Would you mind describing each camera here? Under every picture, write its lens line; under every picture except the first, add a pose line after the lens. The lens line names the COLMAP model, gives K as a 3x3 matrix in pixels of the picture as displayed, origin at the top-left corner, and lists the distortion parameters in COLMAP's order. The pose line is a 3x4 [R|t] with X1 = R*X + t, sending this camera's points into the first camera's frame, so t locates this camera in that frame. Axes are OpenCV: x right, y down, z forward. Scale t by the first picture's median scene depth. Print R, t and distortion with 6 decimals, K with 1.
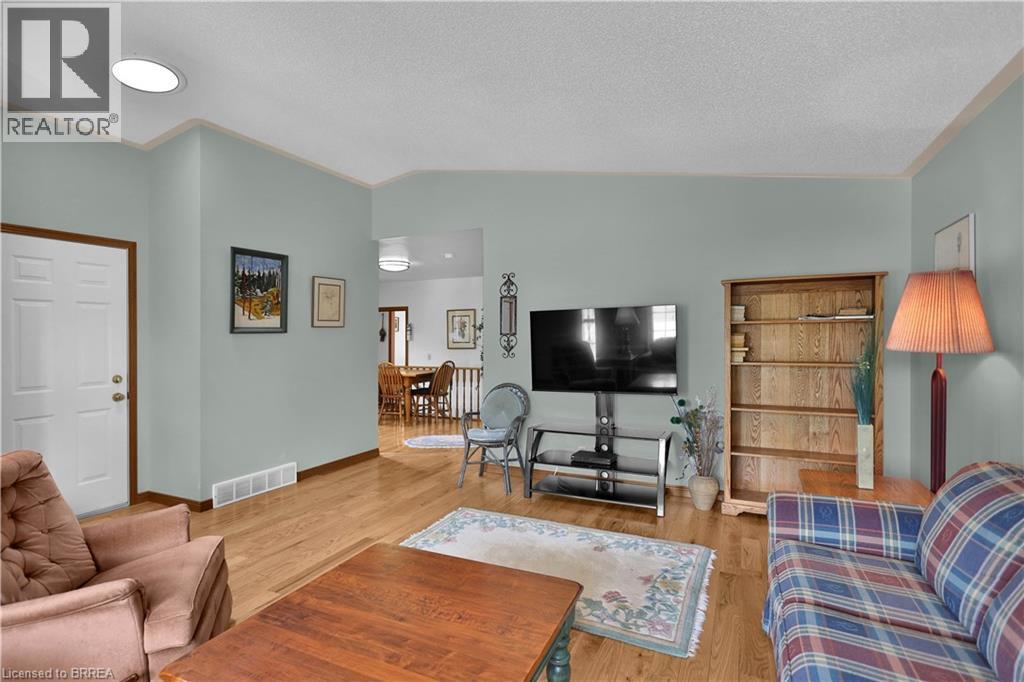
lens RADIAL K [[503.6, 0, 511.2], [0, 503.6, 336.7], [0, 0, 1]] dist [-0.010633, -0.000091]
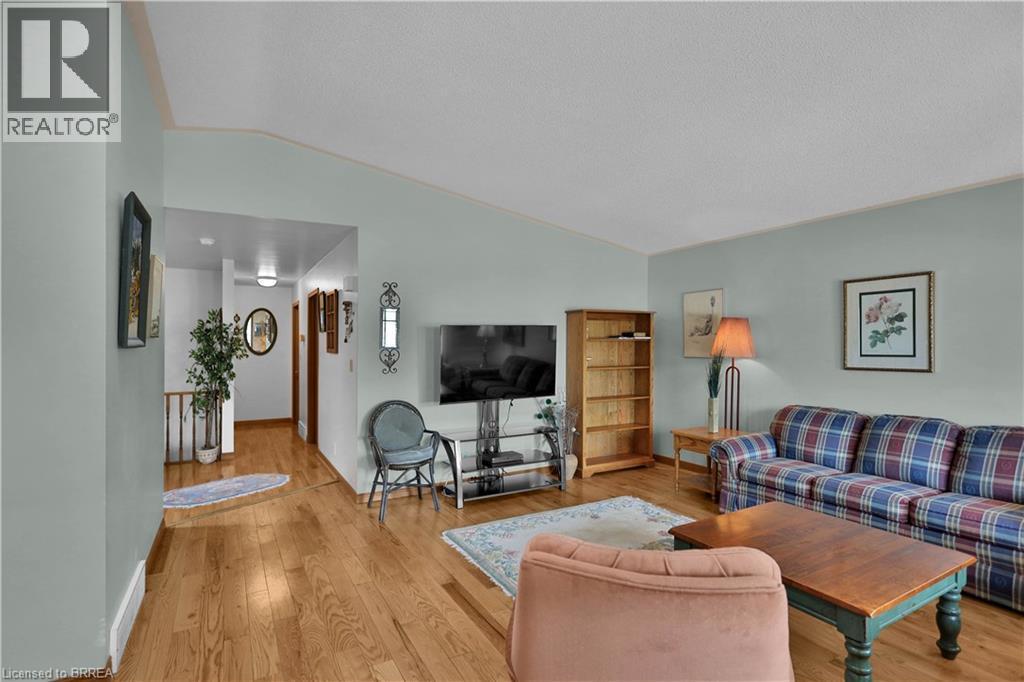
lens RADIAL K [[503.6, 0, 510.8], [0, 503.6, 346.8], [0, 0, 1]] dist [-0.010633, -0.000091]
pose [[0.580262, 0.000907, 0.814430, -0.798517], [0.001206, 0.999997, -0.001973, -0.006154], [-0.814429, 0.002126, 0.580259, 0.348528]]
